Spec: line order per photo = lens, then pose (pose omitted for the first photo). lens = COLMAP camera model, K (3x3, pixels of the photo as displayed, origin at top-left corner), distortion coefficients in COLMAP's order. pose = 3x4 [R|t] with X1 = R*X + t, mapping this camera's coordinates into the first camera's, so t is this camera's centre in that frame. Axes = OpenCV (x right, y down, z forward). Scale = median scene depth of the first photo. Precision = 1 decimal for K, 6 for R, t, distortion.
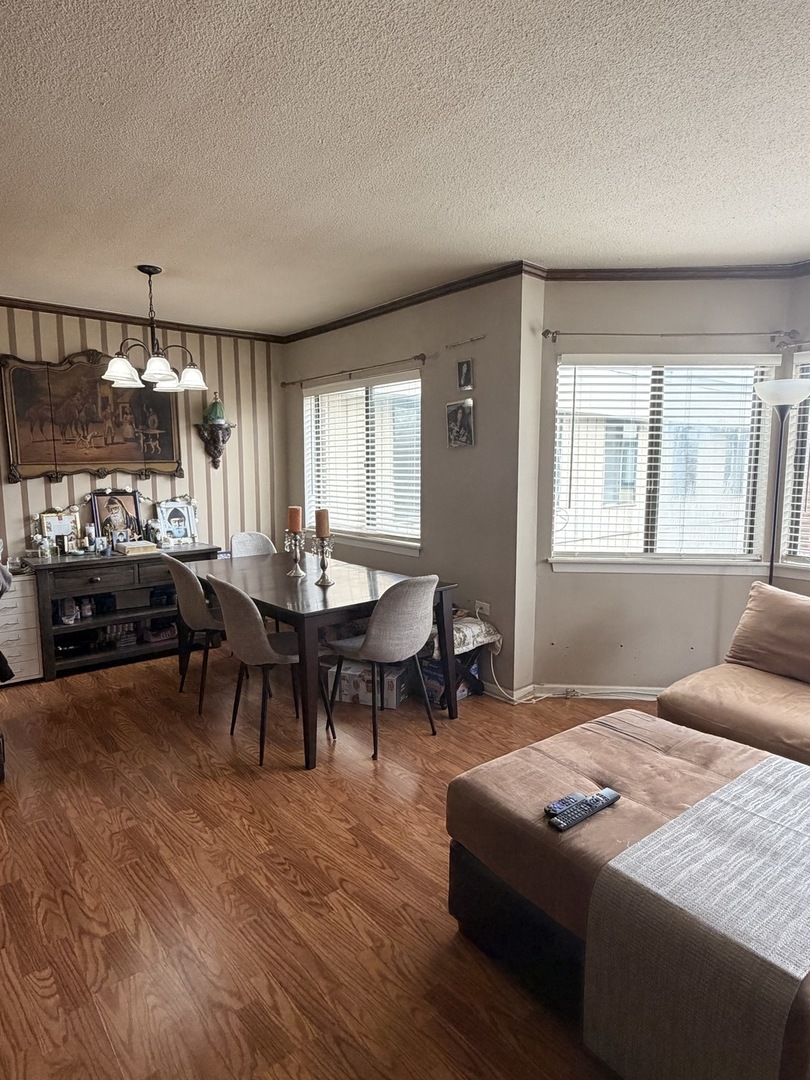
lens RADIAL K [[616.8, 0, 405.0], [0, 616.8, 540.0], [0, 0, 1]] dist [-0.000289, 0.000640]
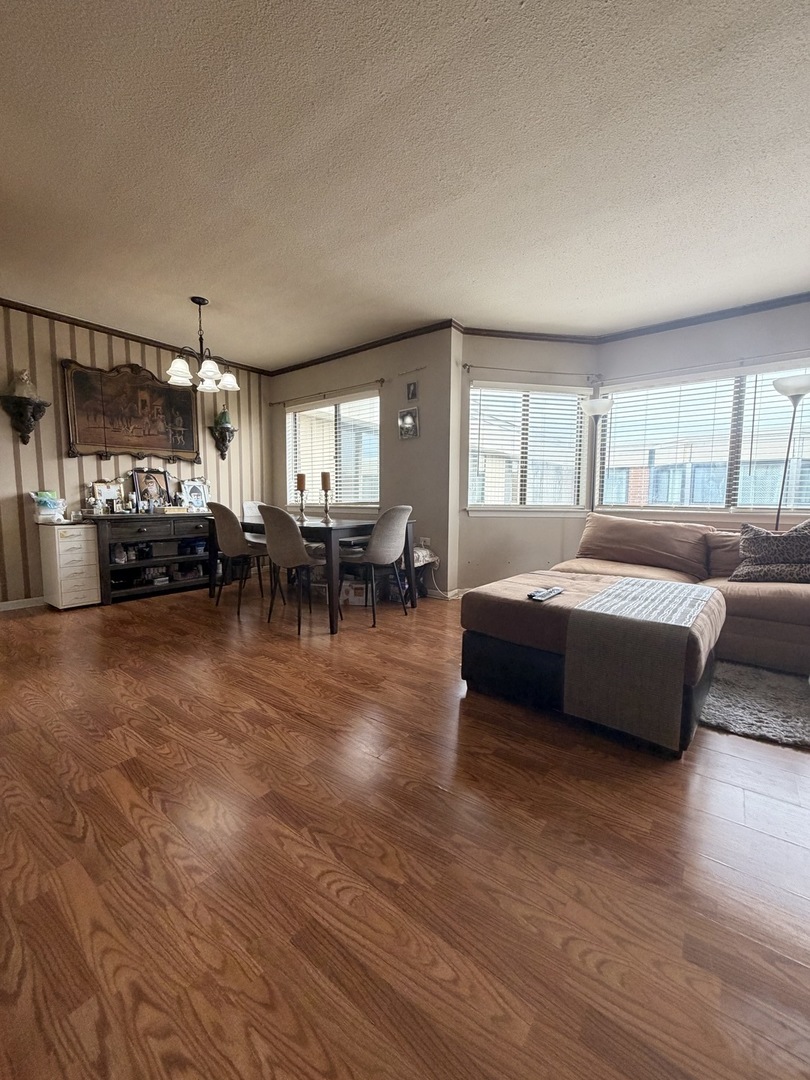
lens RADIAL K [[429.6, 0, 404.7], [0, 429.6, 537.7], [0, 0, 1]] dist [-0.000168, 0.000225]
pose [[0.975632, -0.013350, 0.219005, -0.164244], [0.020842, 0.999273, -0.031935, 0.136330], [-0.218420, 0.035722, 0.975201, -0.045618]]
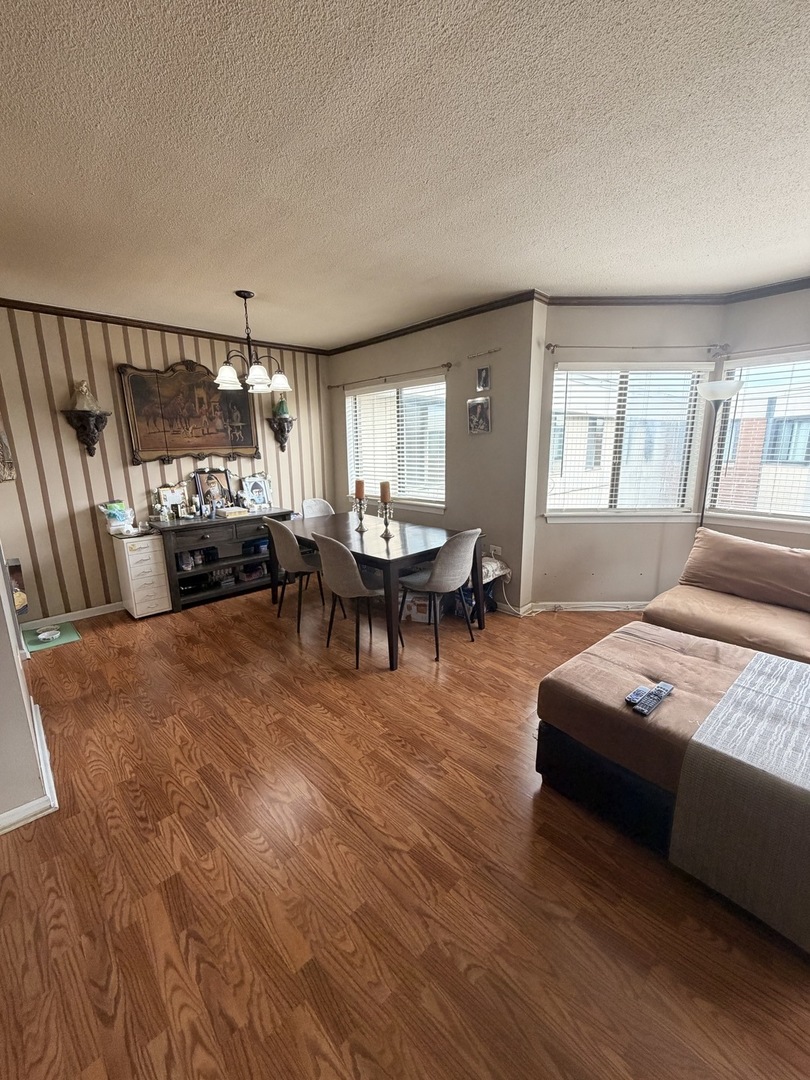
lens RADIAL K [[429.6, 0, 404.7], [0, 429.6, 537.7], [0, 0, 1]] dist [-0.000168, 0.000225]
pose [[0.997880, -0.025972, 0.059666, -0.139163], [0.020664, 0.995913, 0.087923, -0.008096], [-0.061706, -0.086504, 0.994339, 0.047993]]
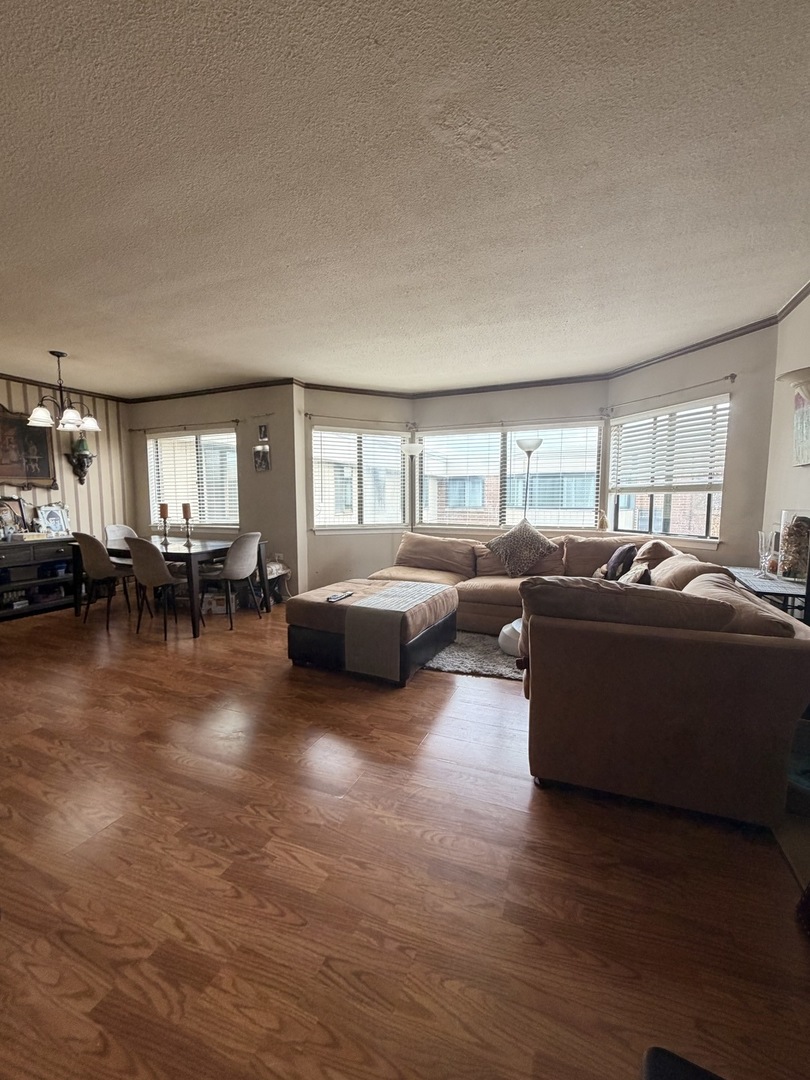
lens RADIAL K [[443.9, 0, 405.0], [0, 443.9, 540.0], [0, 0, 1]] dist [-0.000243, 0.000207]
pose [[0.890015, -0.044395, 0.453766, -0.146104], [0.057843, 0.998201, -0.015793, 0.104655], [-0.452248, 0.040304, 0.890981, -0.382667]]
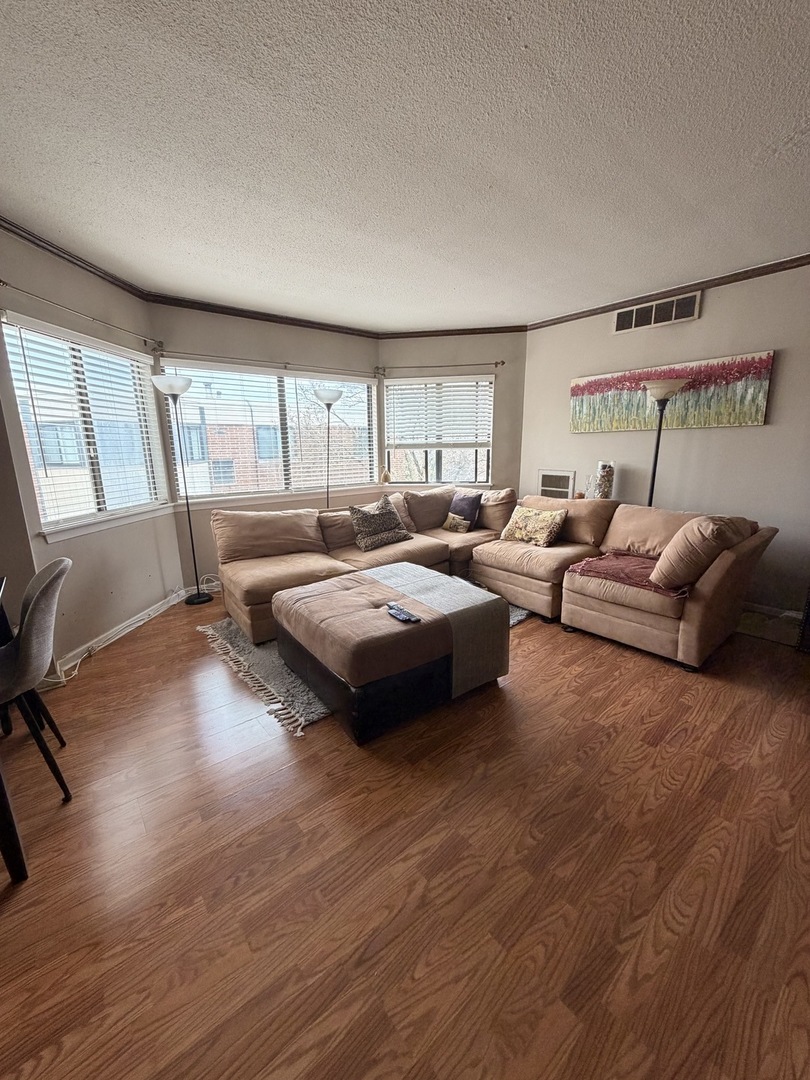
lens RADIAL K [[429.6, 0, 404.7], [0, 429.6, 537.7], [0, 0, 1]] dist [-0.000168, 0.000225]
pose [[0.010715, -0.213997, 0.976776, -0.410671], [0.137286, 0.967896, 0.210546, -0.023228], [-0.990473, 0.131842, 0.039750, 0.405373]]
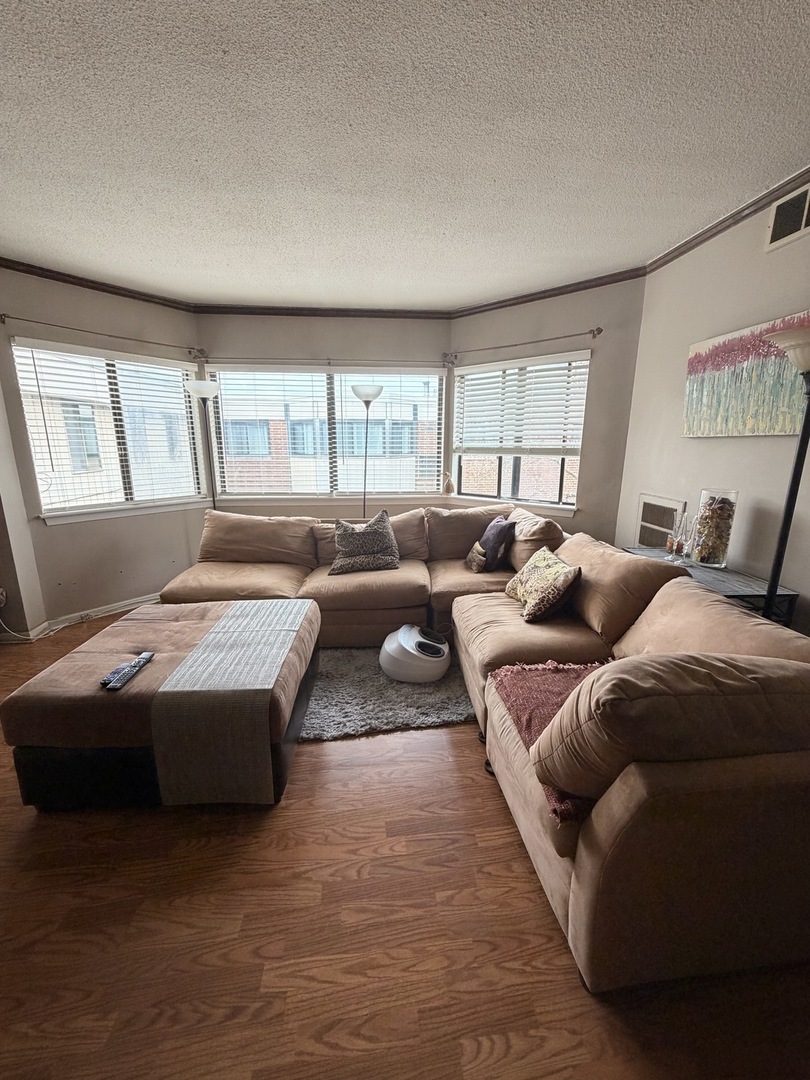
lens RADIAL K [[429.6, 0, 404.7], [0, 429.6, 537.7], [0, 0, 1]] dist [-0.000168, 0.000225]
pose [[0.560442, -0.182738, 0.807782, -0.049018], [0.100270, 0.983151, 0.152842, 0.016275], [-0.822101, -0.004663, 0.569322, -0.048485]]
